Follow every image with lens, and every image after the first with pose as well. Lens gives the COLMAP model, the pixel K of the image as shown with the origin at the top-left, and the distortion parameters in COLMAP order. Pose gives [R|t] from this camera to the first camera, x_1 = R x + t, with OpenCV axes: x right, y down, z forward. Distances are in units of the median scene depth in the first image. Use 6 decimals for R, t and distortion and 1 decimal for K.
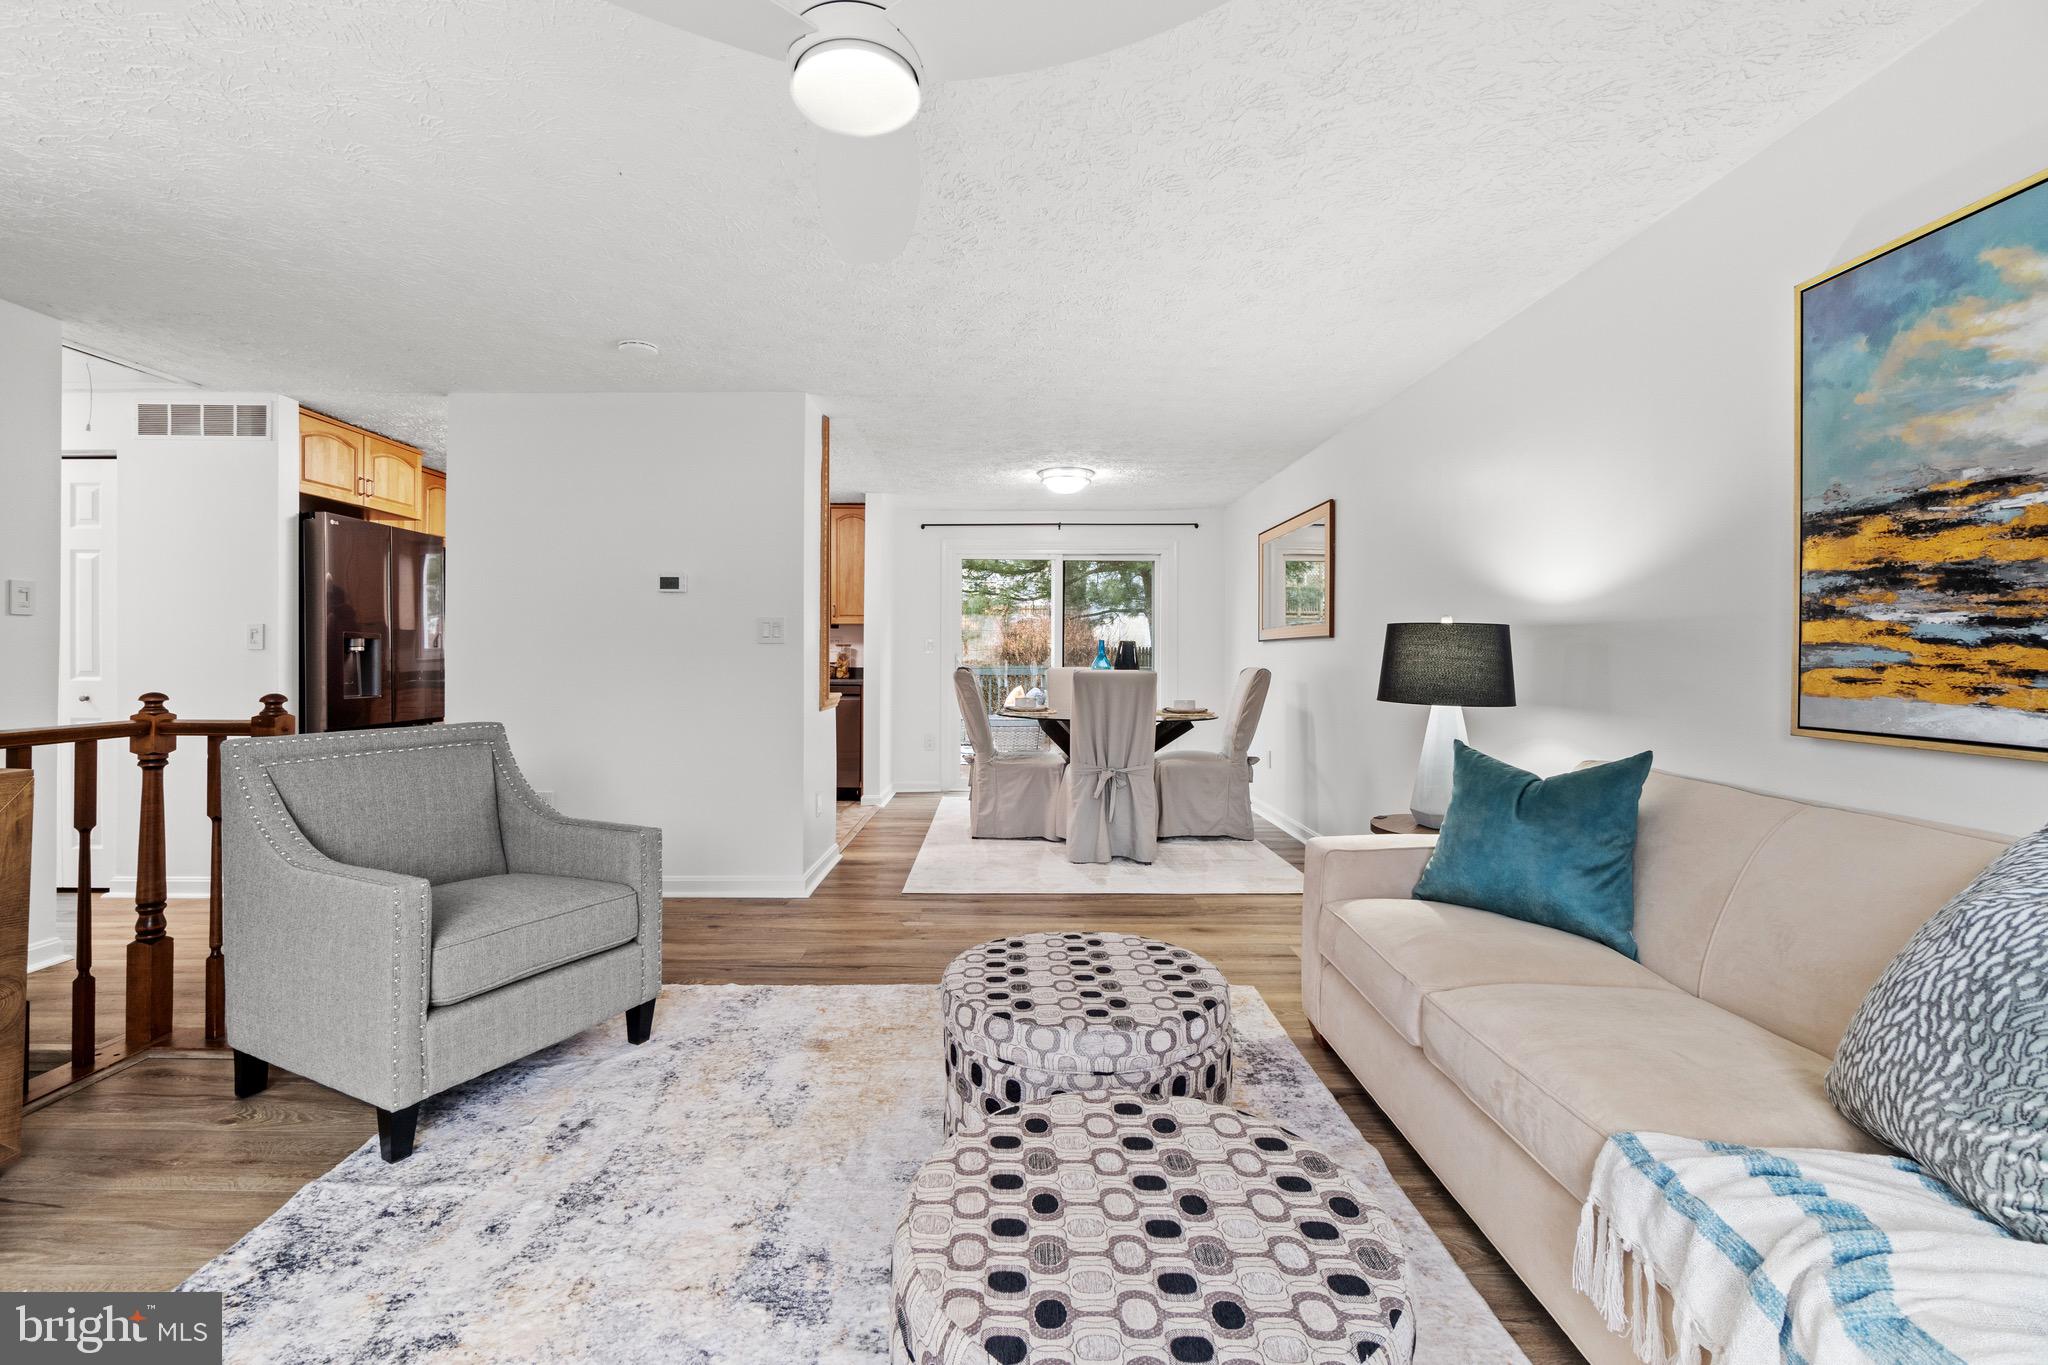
lens RADIAL K [[881.6, 0, 1000.5], [0, 881.6, 655.2], [0, 0, 1]] dist [-0.008509, 0.003562]
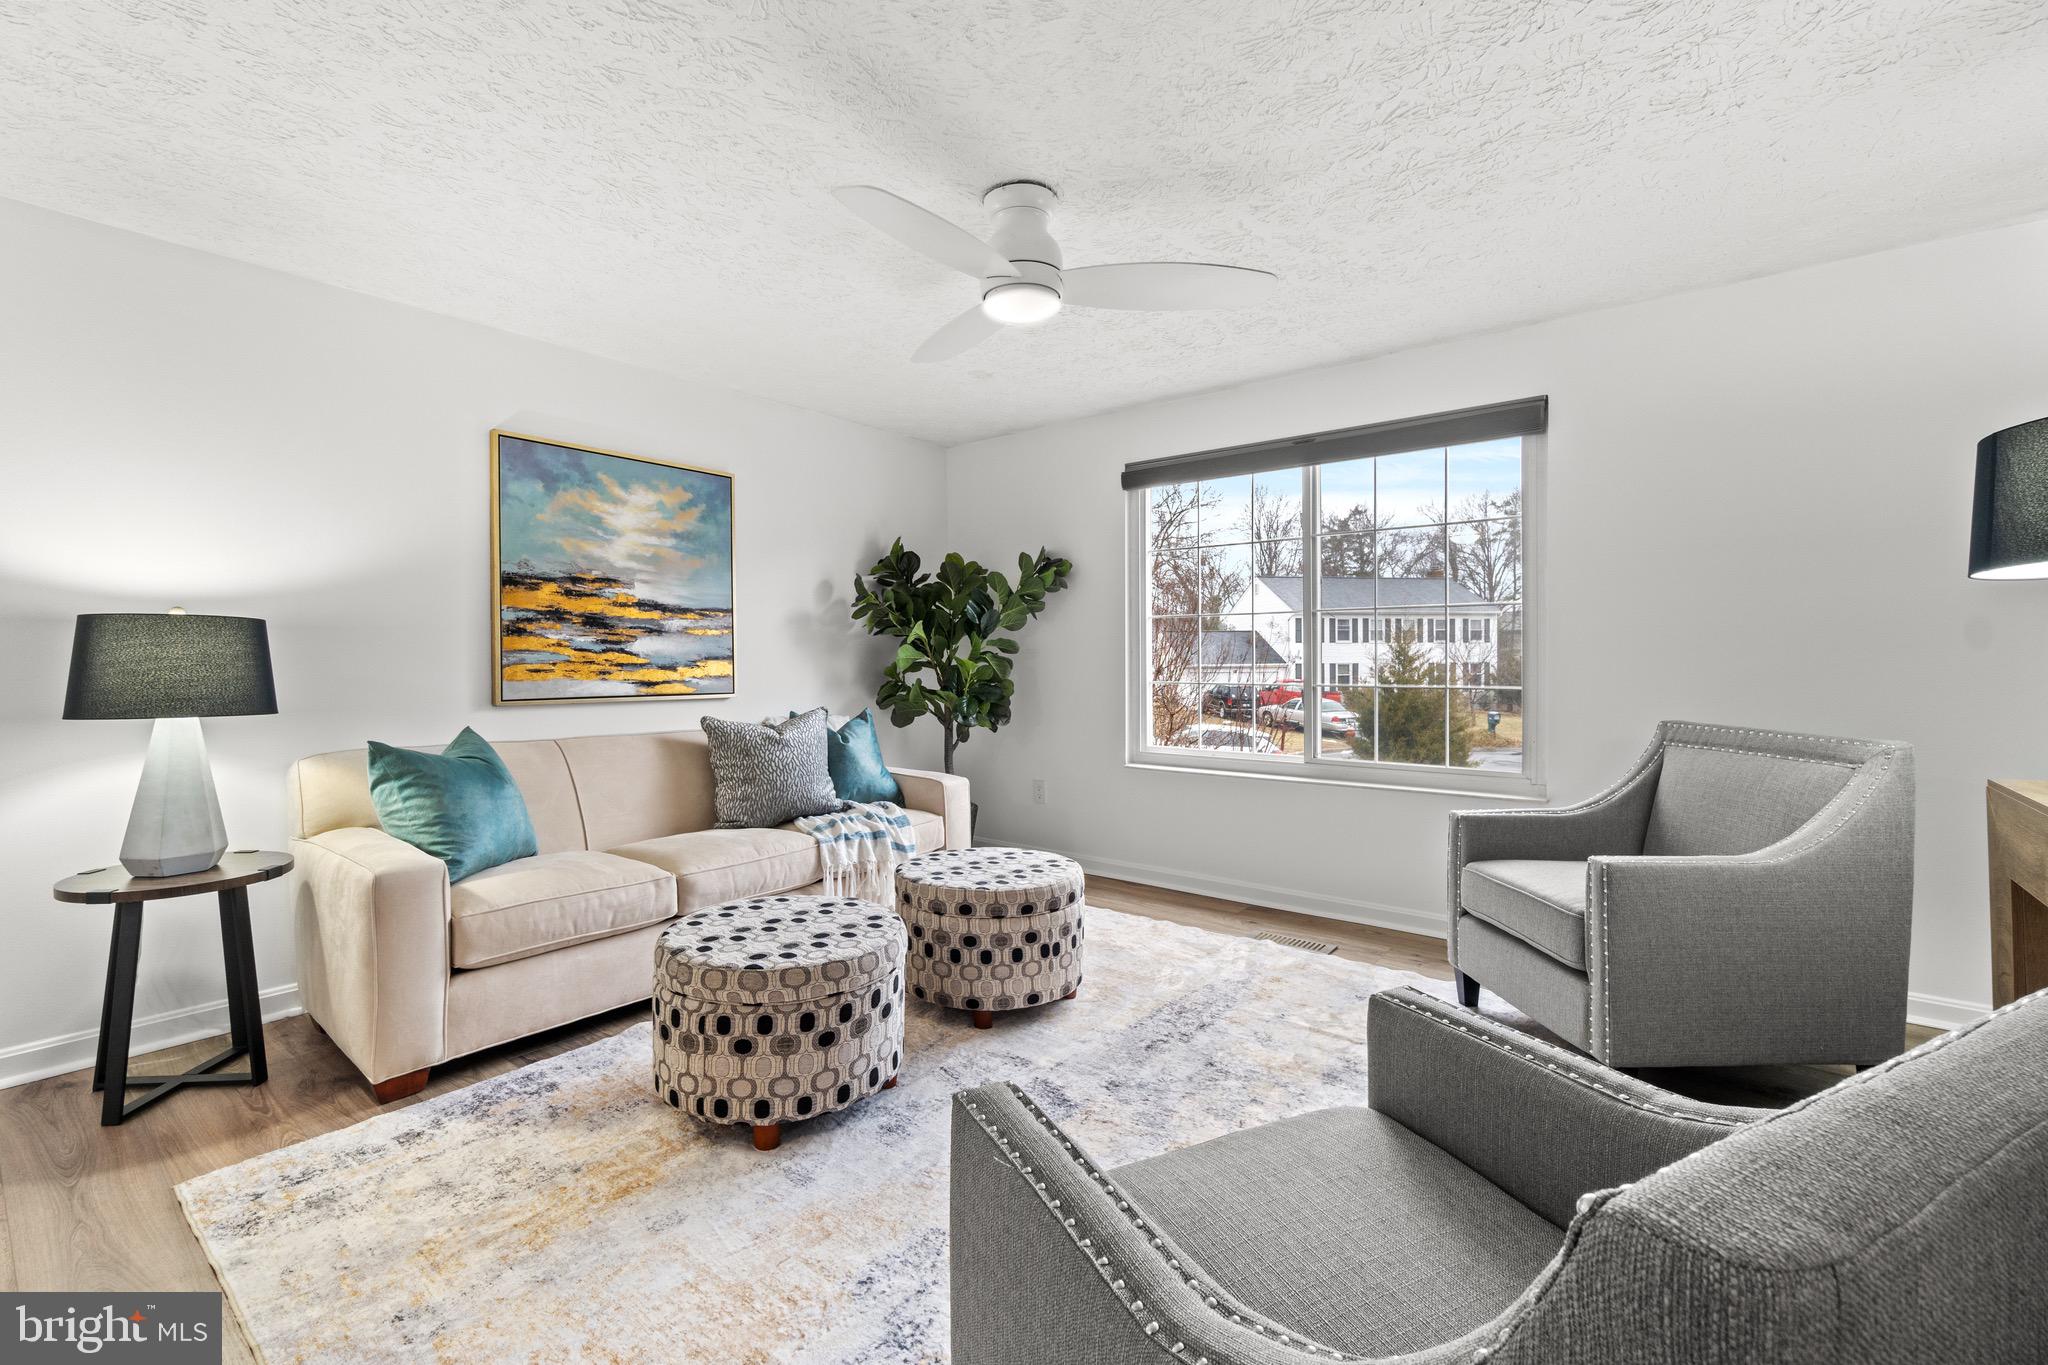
lens RADIAL K [[881.6, 0, 1011.3], [0, 881.6, 670.1], [0, 0, 1]] dist [-0.008509, 0.003562]
pose [[-0.785726, -0.008209, 0.618520, -0.903125], [0.001050, 0.999893, 0.014605, 0.001533], [-0.618573, 0.012125, -0.785633, 1.797055]]
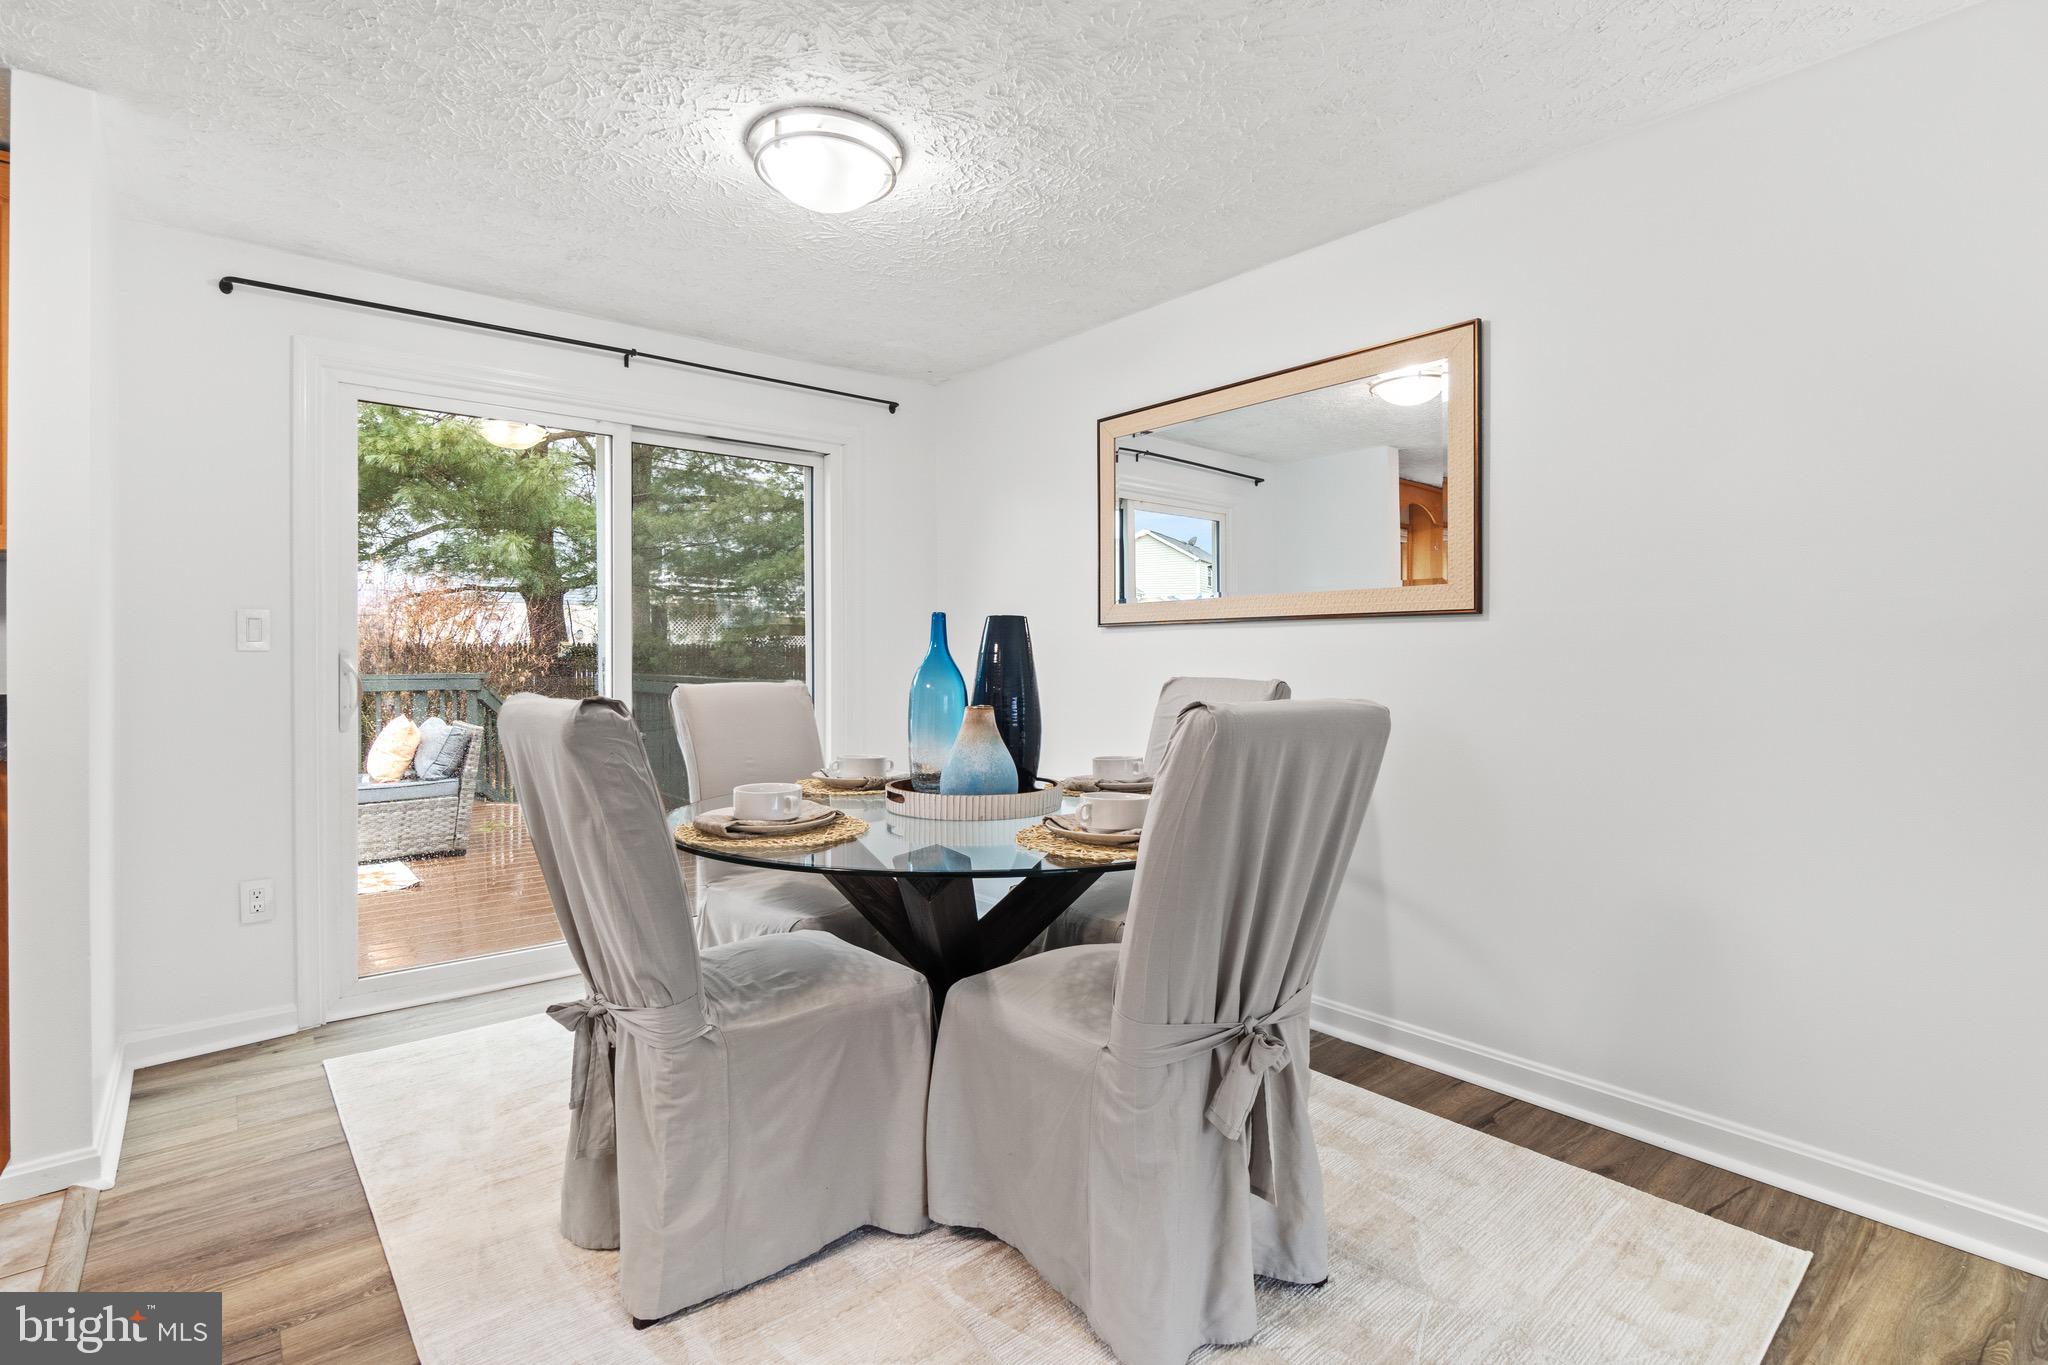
lens RADIAL K [[969.2, 0, 1007.2], [0, 969.2, 664.6], [0, 0, 1]] dist [-0.003962, -0.000840]
pose [[0.762153, -0.008655, 0.647339, -0.398889], [0.002287, 0.999940, 0.010676, 0.001074], [-0.647393, -0.006656, 0.762127, 2.036565]]
